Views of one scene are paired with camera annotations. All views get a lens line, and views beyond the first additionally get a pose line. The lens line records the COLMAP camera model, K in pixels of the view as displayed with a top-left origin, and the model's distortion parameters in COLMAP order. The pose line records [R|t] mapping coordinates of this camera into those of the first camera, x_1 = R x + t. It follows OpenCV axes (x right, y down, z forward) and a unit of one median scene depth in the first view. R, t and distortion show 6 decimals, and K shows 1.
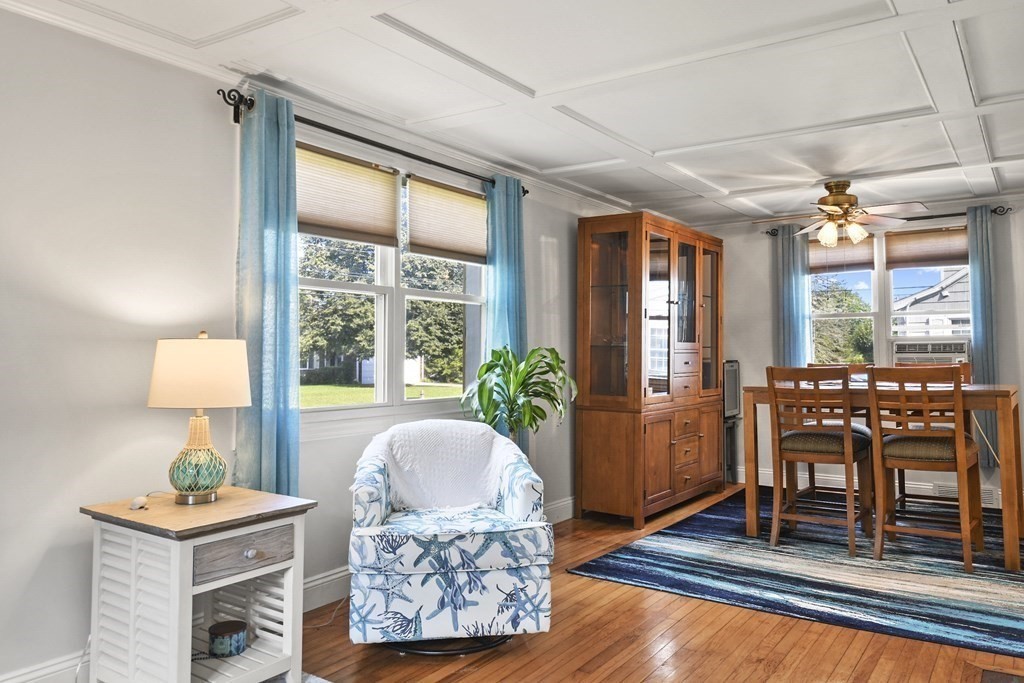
lens RADIAL K [[745.1, 0, 512.1], [0, 745.1, 318.0], [0, 0, 1]] dist [0.005803, 0.000610]
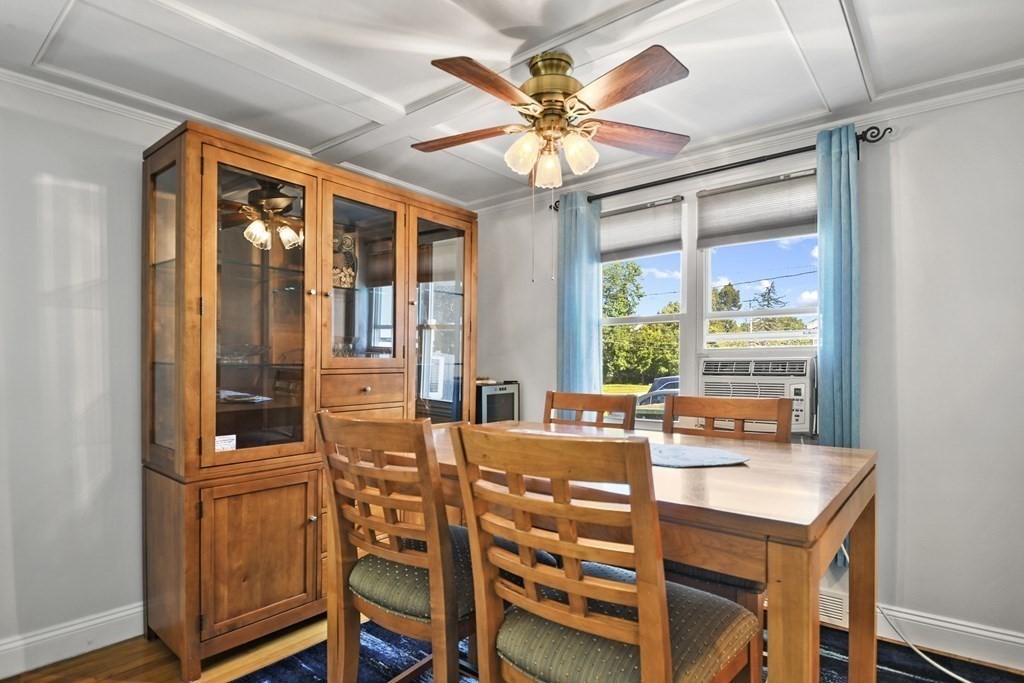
lens RADIAL K [[519.9, 0, 509.8], [0, 519.9, 364.5], [0, 0, 1]] dist [-0.004229, -0.001392]
pose [[0.997477, 0.004506, -0.070849, 0.519717], [-0.001019, 0.998790, 0.049165, 0.021735], [0.070985, -0.048969, 0.996275, 0.737553]]
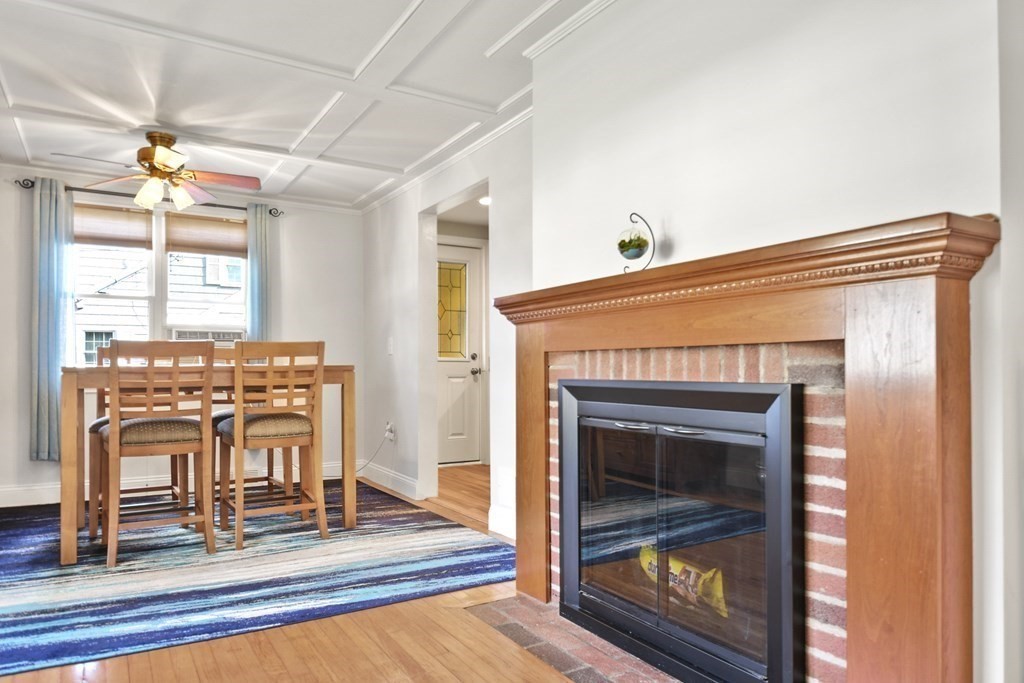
lens RADIAL K [[681.3, 0, 512.3], [0, 681.3, 367.0], [0, 0, 1]] dist [-0.000669, -0.004452]
pose [[0.405354, 0.009751, 0.914108, -0.143828], [-0.044884, 0.998949, 0.009247, 0.073860], [-0.913057, -0.044777, 0.405366, 0.354261]]
